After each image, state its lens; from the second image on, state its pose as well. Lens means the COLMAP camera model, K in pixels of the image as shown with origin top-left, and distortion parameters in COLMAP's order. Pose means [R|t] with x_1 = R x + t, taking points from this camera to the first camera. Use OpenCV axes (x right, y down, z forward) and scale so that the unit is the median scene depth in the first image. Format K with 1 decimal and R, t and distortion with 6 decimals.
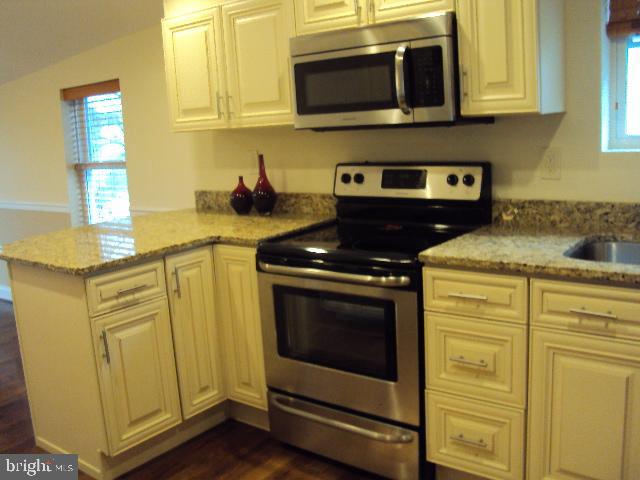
lens RADIAL K [[653.7, 0, 306.4], [0, 653.7, 236.1], [0, 0, 1]] dist [-0.217910, 0.236268]
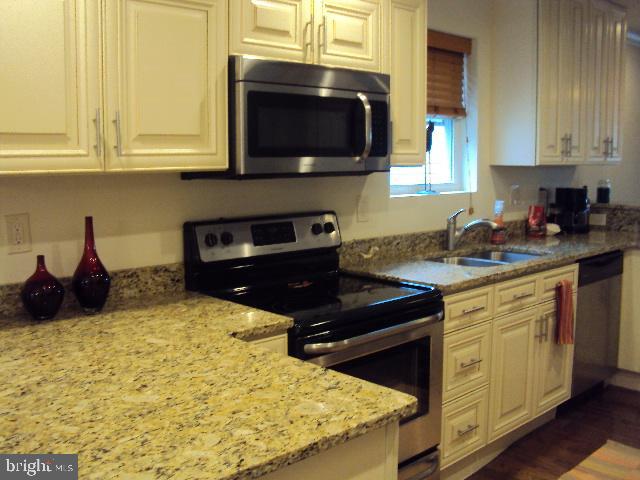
lens RADIAL K [[653.7, 0, 306.4], [0, 653.7, 236.1], [0, 0, 1]] dist [-0.217910, 0.236268]
pose [[0.154287, -0.050664, 0.986726, -0.795474], [0.173829, 0.984499, 0.023369, -0.102579], [-0.972615, 0.167916, 0.160702, 0.849033]]
